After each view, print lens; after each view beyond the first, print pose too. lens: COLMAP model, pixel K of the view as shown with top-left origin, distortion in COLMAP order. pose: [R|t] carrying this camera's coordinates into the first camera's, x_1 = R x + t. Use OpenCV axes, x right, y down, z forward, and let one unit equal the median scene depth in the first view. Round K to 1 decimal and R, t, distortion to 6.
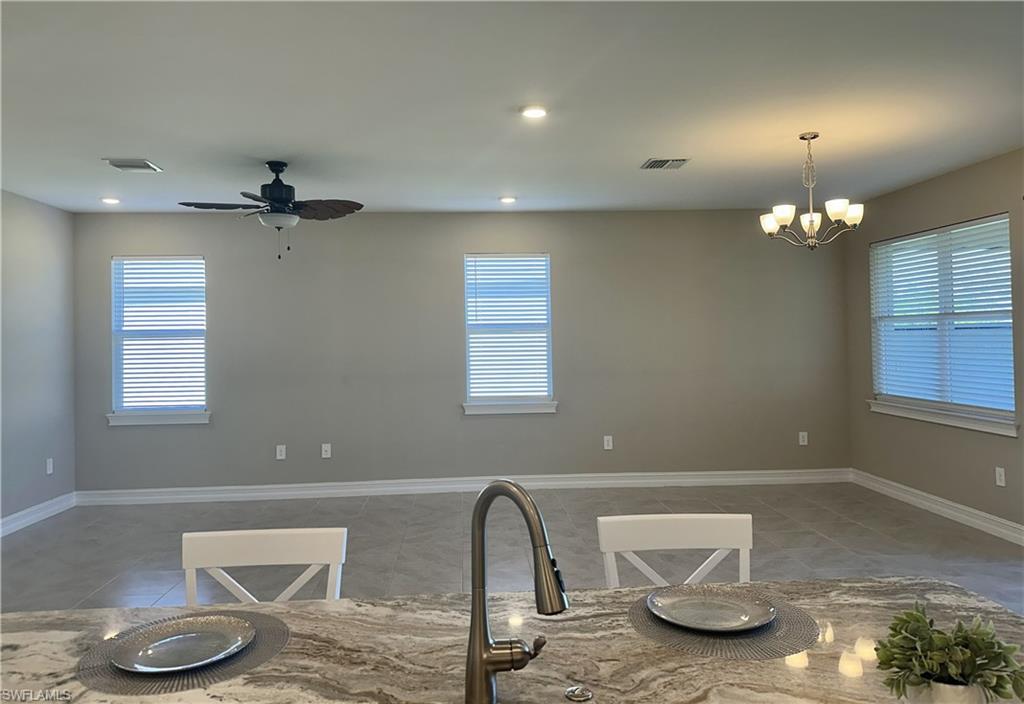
lens RADIAL K [[708.0, 0, 510.2], [0, 708.0, 326.7], [0, 0, 1]] dist [0.070448, -0.069965]
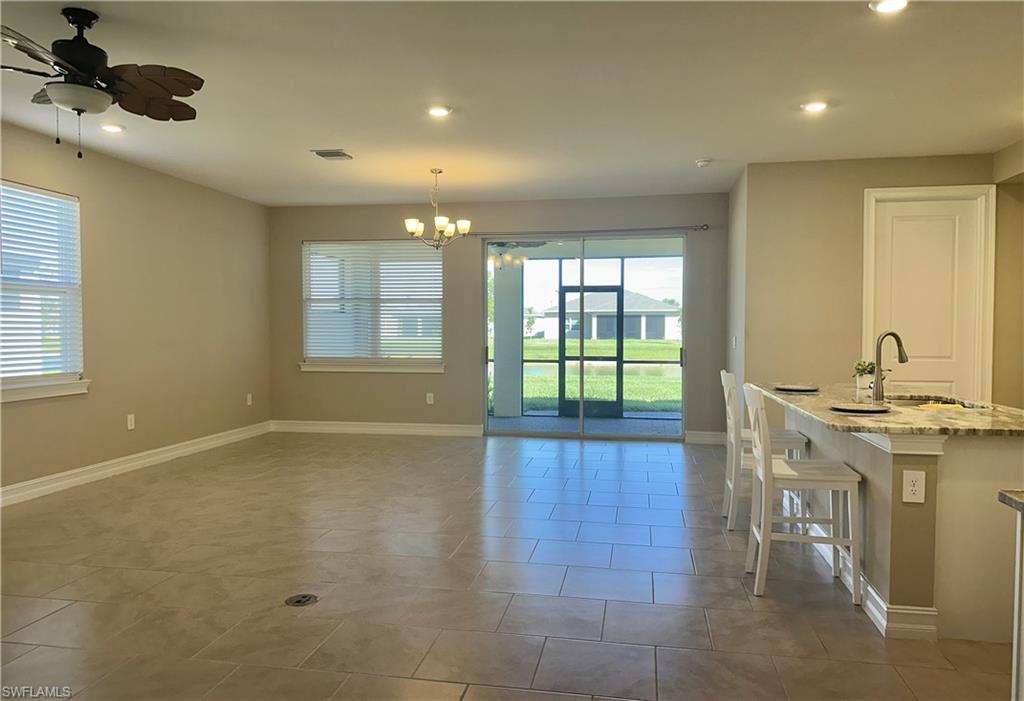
lens RADIAL K [[708.0, 0, 514.3], [0, 708.0, 353.0], [0, 0, 1]] dist [0.070448, -0.069965]
pose [[0.238027, -0.017361, 0.971103, -0.773378], [-0.018165, 0.999586, 0.022323, 0.057325], [-0.971089, -0.022954, 0.237613, 0.385268]]
